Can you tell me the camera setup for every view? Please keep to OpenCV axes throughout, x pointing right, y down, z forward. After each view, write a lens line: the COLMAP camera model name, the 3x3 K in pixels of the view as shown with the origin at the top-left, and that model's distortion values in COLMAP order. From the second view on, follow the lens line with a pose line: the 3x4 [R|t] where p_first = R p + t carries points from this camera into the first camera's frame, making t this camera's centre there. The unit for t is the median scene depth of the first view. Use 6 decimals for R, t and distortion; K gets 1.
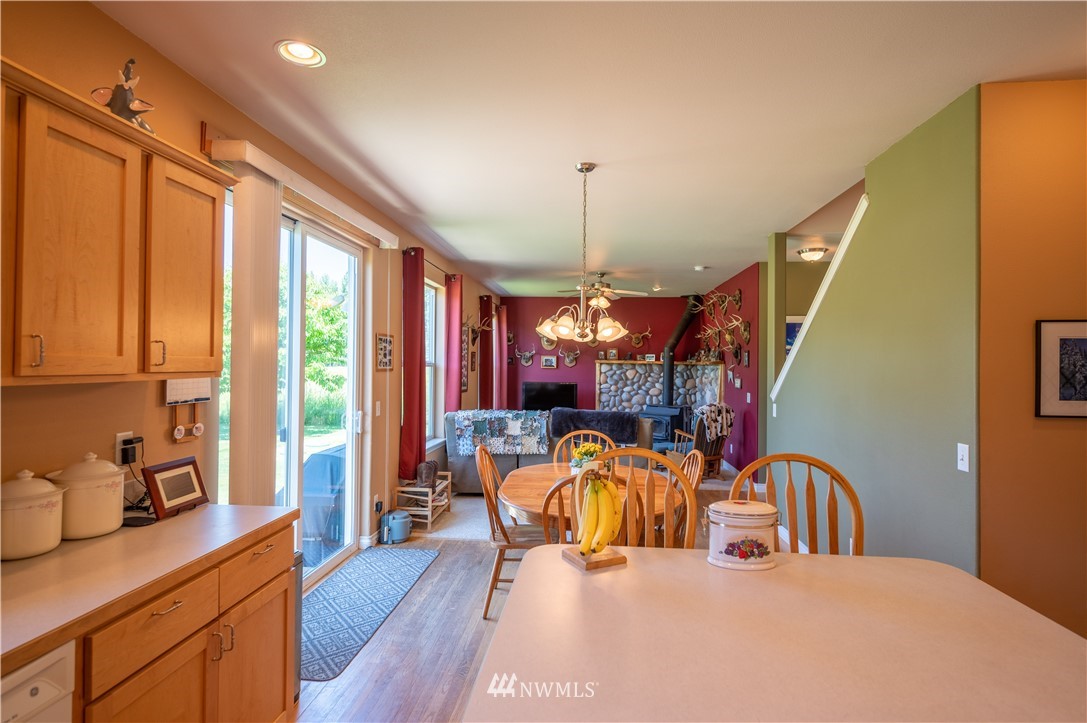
lens RADIAL K [[559.4, 0, 542.7], [0, 559.4, 361.2], [0, 0, 1]] dist [0.006625, 0.001029]
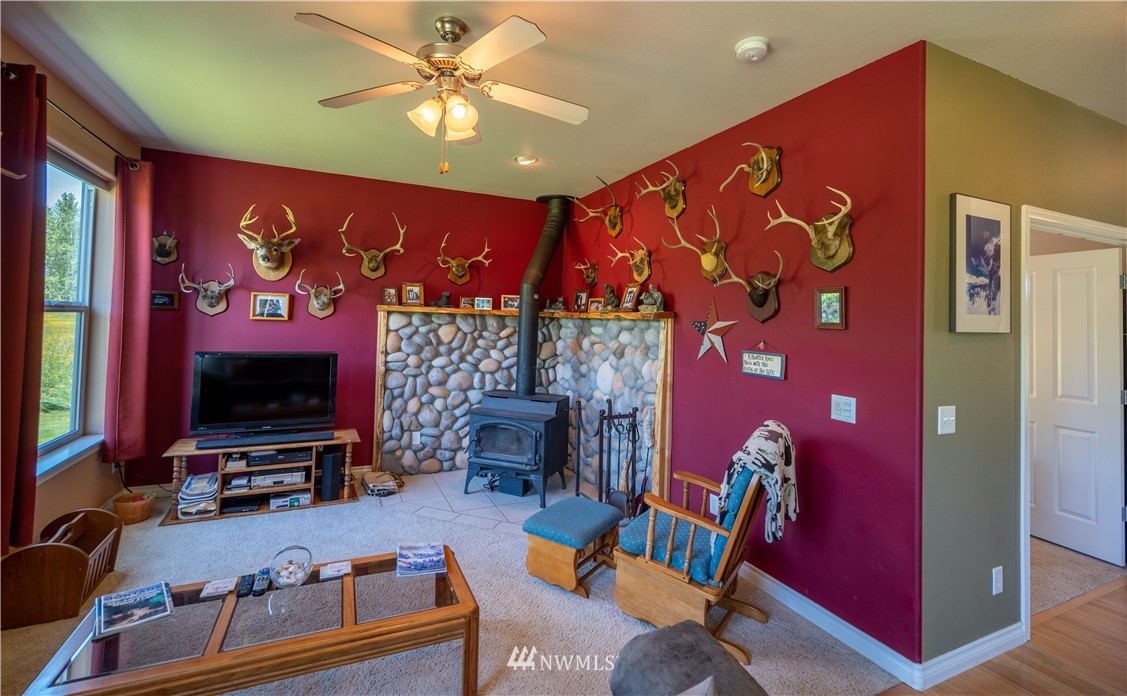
lens RADIAL K [[500.7, 0, 559.3], [0, 500.7, 304.1], [0, 0, 1]] dist [-0.001744, -0.000026]
pose [[0.872331, 0.028640, 0.488076, 0.017971], [-0.022042, 0.999572, -0.019260, 0.002187], [-0.488418, 0.006043, 0.872589, 0.533980]]
